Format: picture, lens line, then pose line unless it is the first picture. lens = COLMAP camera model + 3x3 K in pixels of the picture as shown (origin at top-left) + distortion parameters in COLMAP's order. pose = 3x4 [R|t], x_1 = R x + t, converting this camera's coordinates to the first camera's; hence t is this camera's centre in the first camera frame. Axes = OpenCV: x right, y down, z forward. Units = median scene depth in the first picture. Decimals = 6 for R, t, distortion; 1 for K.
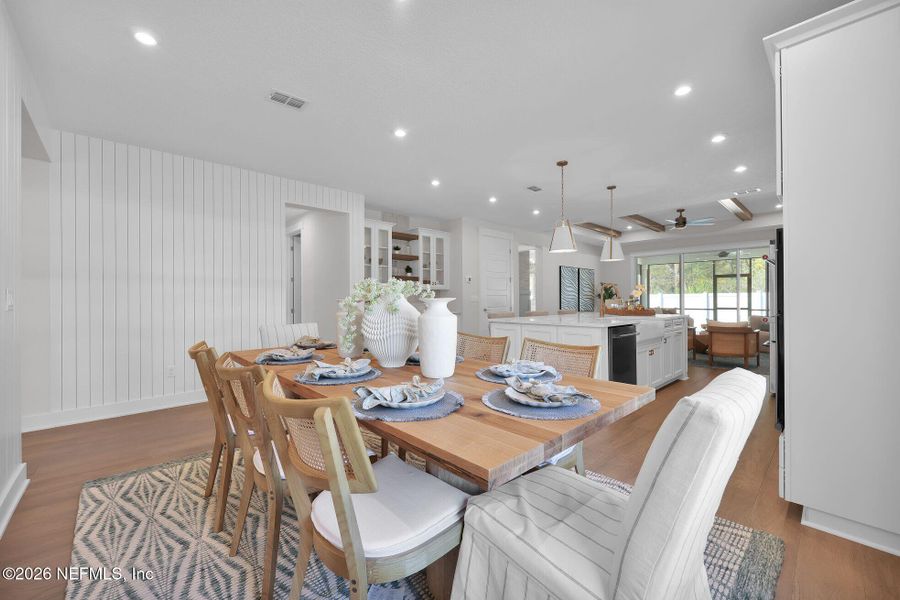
lens RADIAL K [[363.3, 0, 450.1], [0, 363.3, 295.9], [0, 0, 1]] dist [-0.004890, -0.000289]
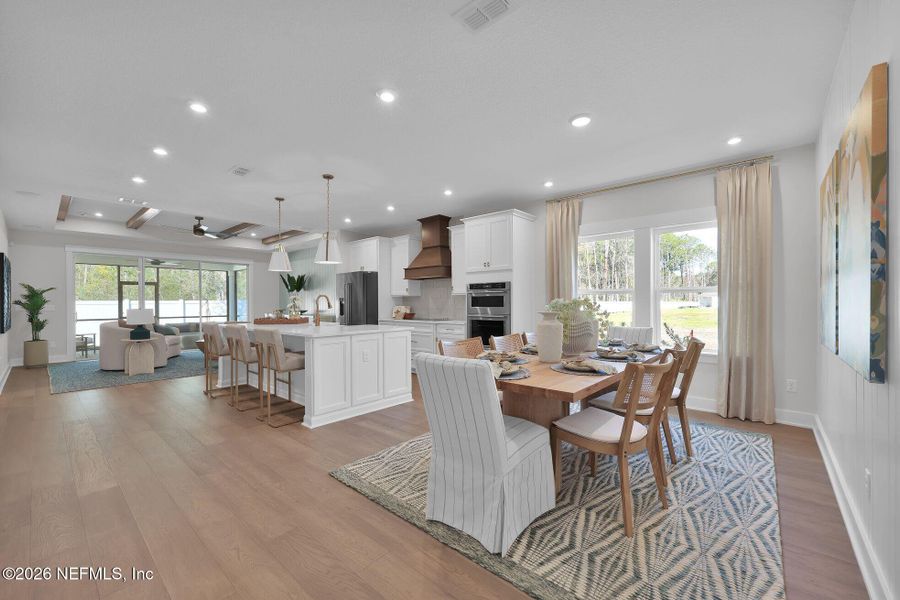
lens RADIAL K [[363.3, 0, 444.6], [0, 363.3, 304.9], [0, 0, 1]] dist [-0.004890, -0.000289]
pose [[-0.096480, -0.011031, 0.995274, -1.656688], [0.003588, 0.999928, 0.011430, -0.032284], [-0.995328, 0.004674, -0.096434, 1.724465]]
